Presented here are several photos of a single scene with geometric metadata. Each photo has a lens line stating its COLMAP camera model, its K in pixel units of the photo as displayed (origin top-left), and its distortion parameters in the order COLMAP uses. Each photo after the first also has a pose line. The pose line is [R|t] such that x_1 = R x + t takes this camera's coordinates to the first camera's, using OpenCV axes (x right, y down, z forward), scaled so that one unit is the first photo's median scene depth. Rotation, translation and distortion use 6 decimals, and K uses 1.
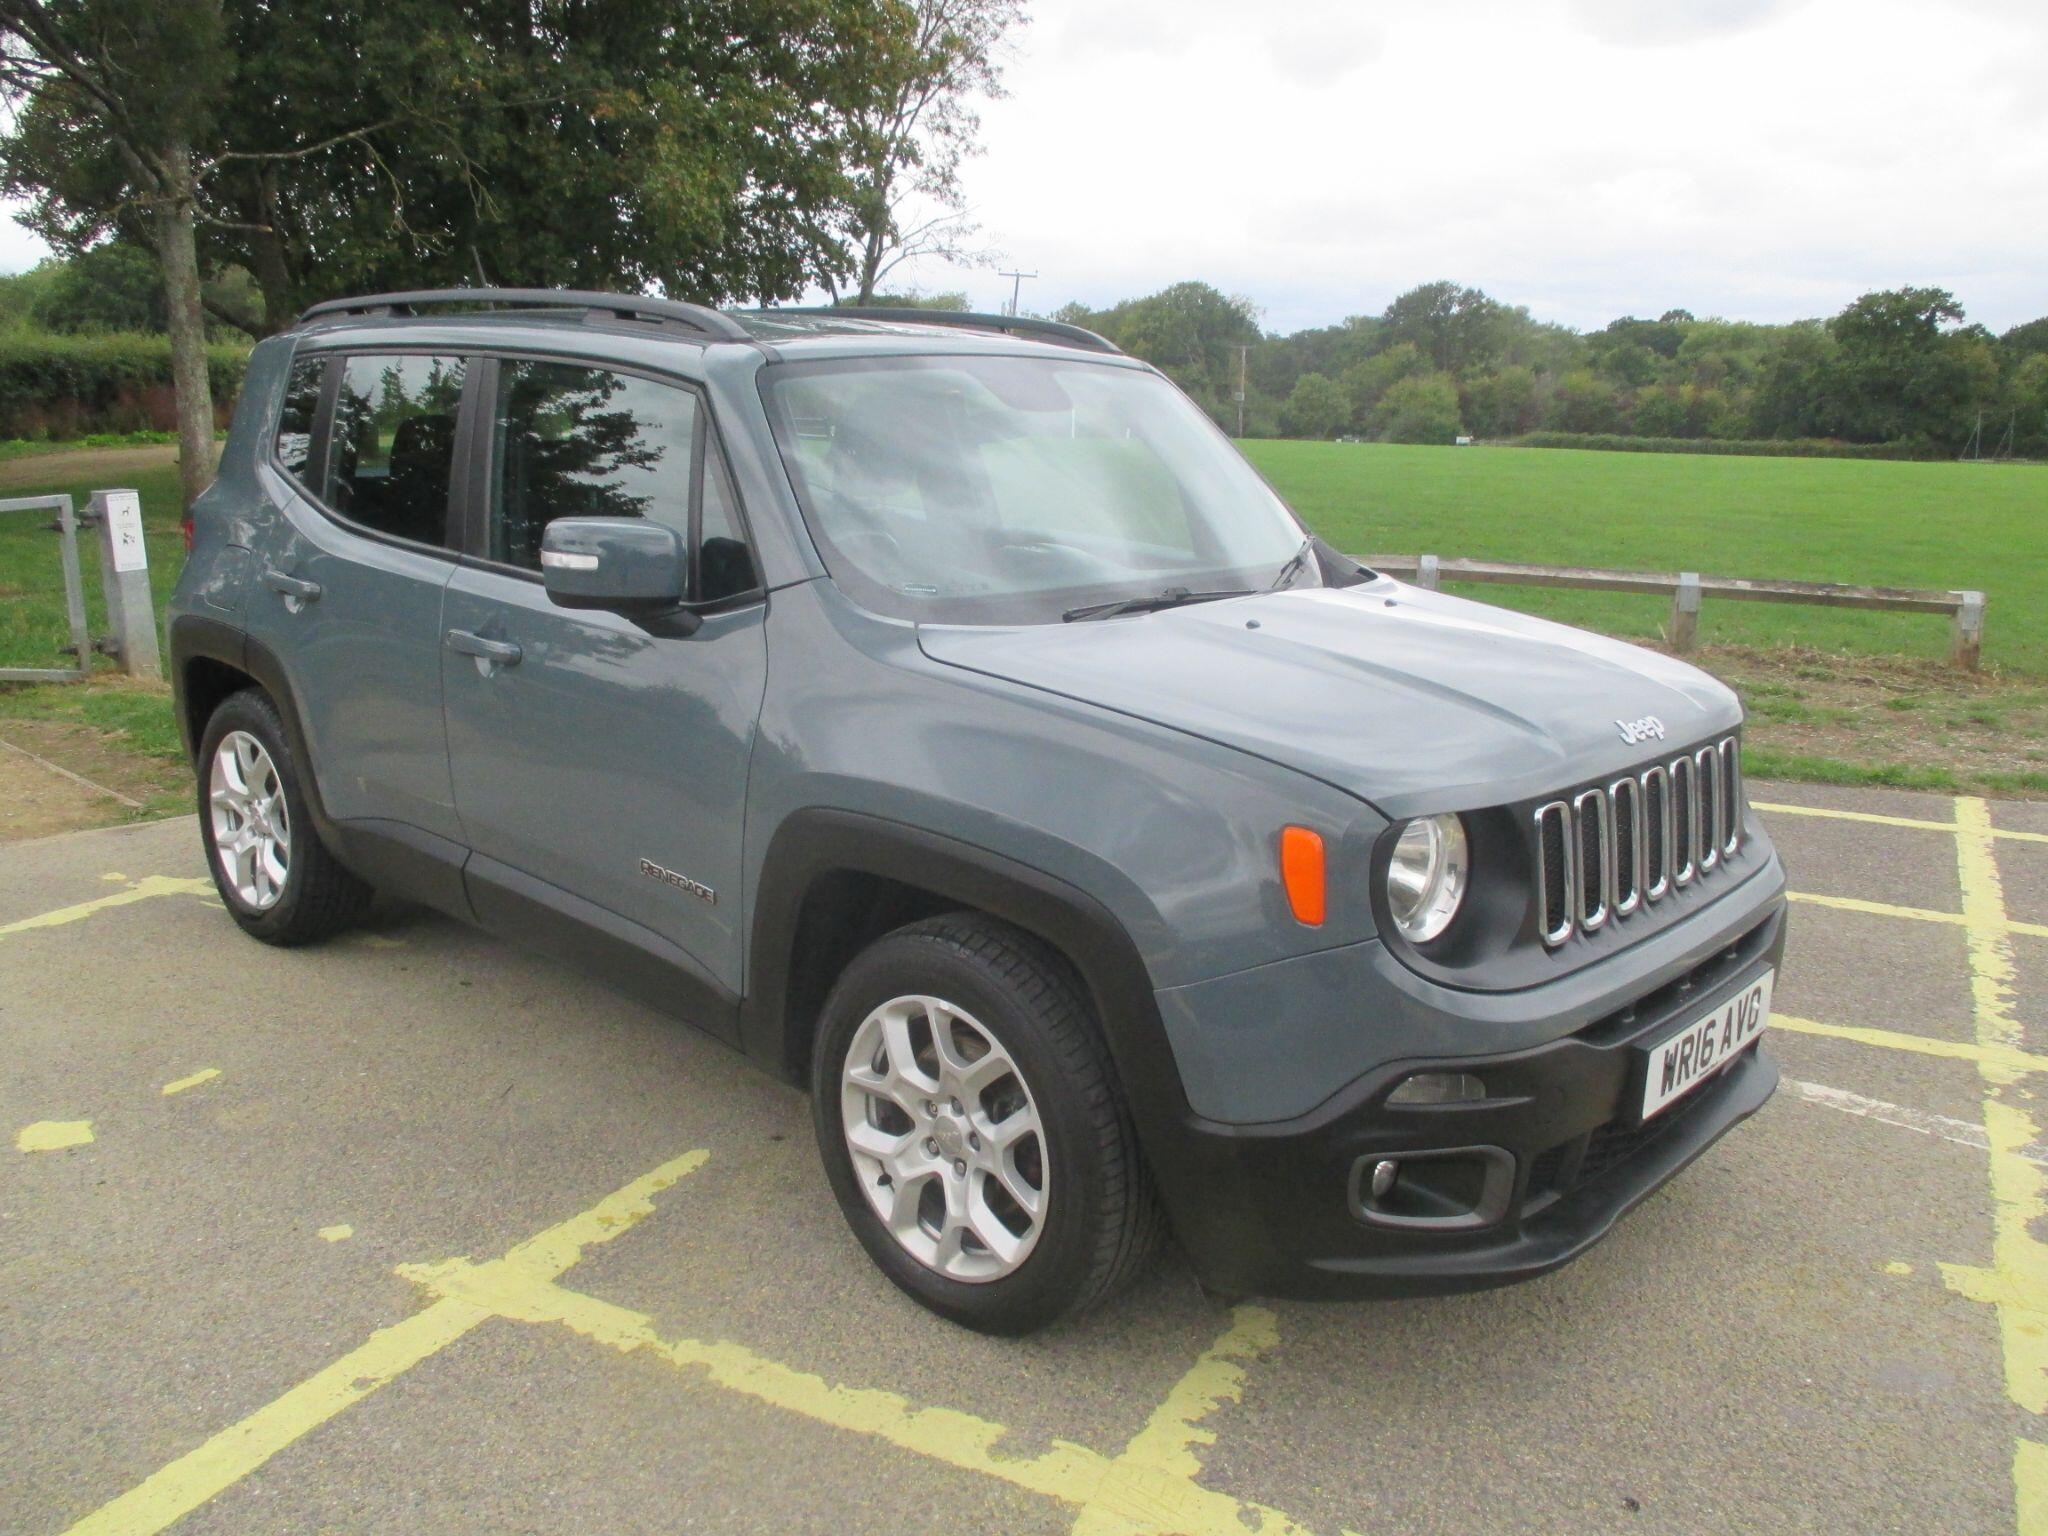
lens RADIAL K [[1720.4, 0, 1029.7], [0, 1720.4, 862.3], [0, 0, 1]] dist [-0.027200, -0.004626]
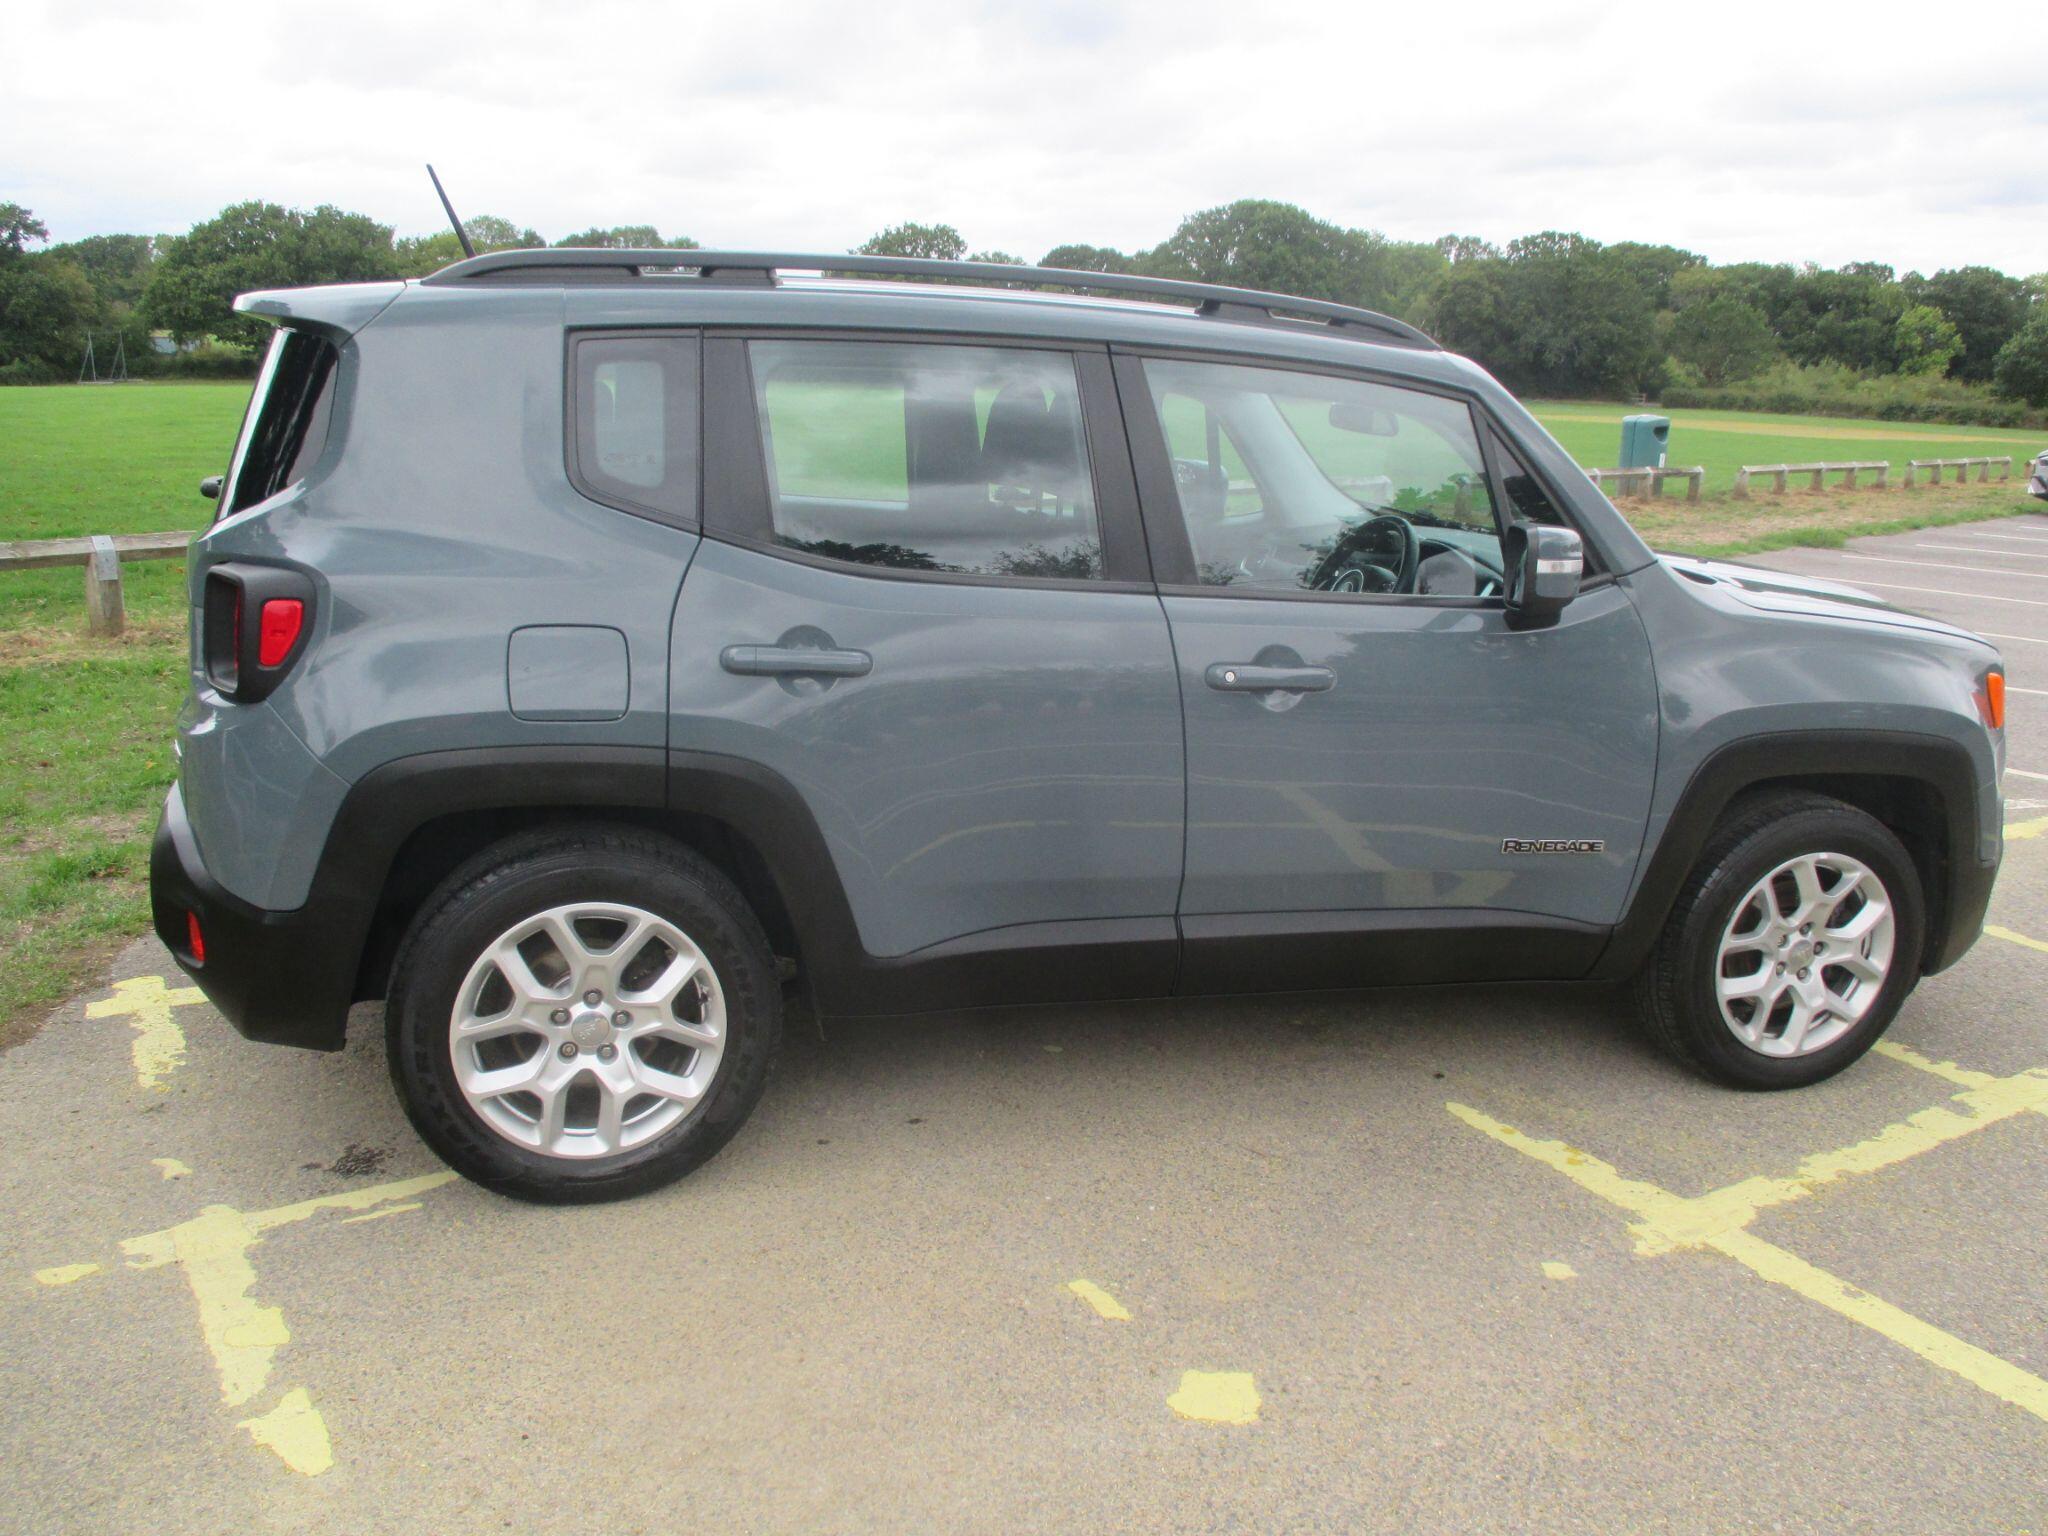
lens RADIAL K [[1709.3, 0, 1023.6], [0, 1709.3, 880.5], [0, 0, 1]] dist [-0.028609, -0.005166]
pose [[0.506132, -0.259617, 0.822453, -1.089340], [0.212134, 0.961796, 0.173057, -0.195259], [-0.835960, 0.086880, 0.541869, 0.587440]]
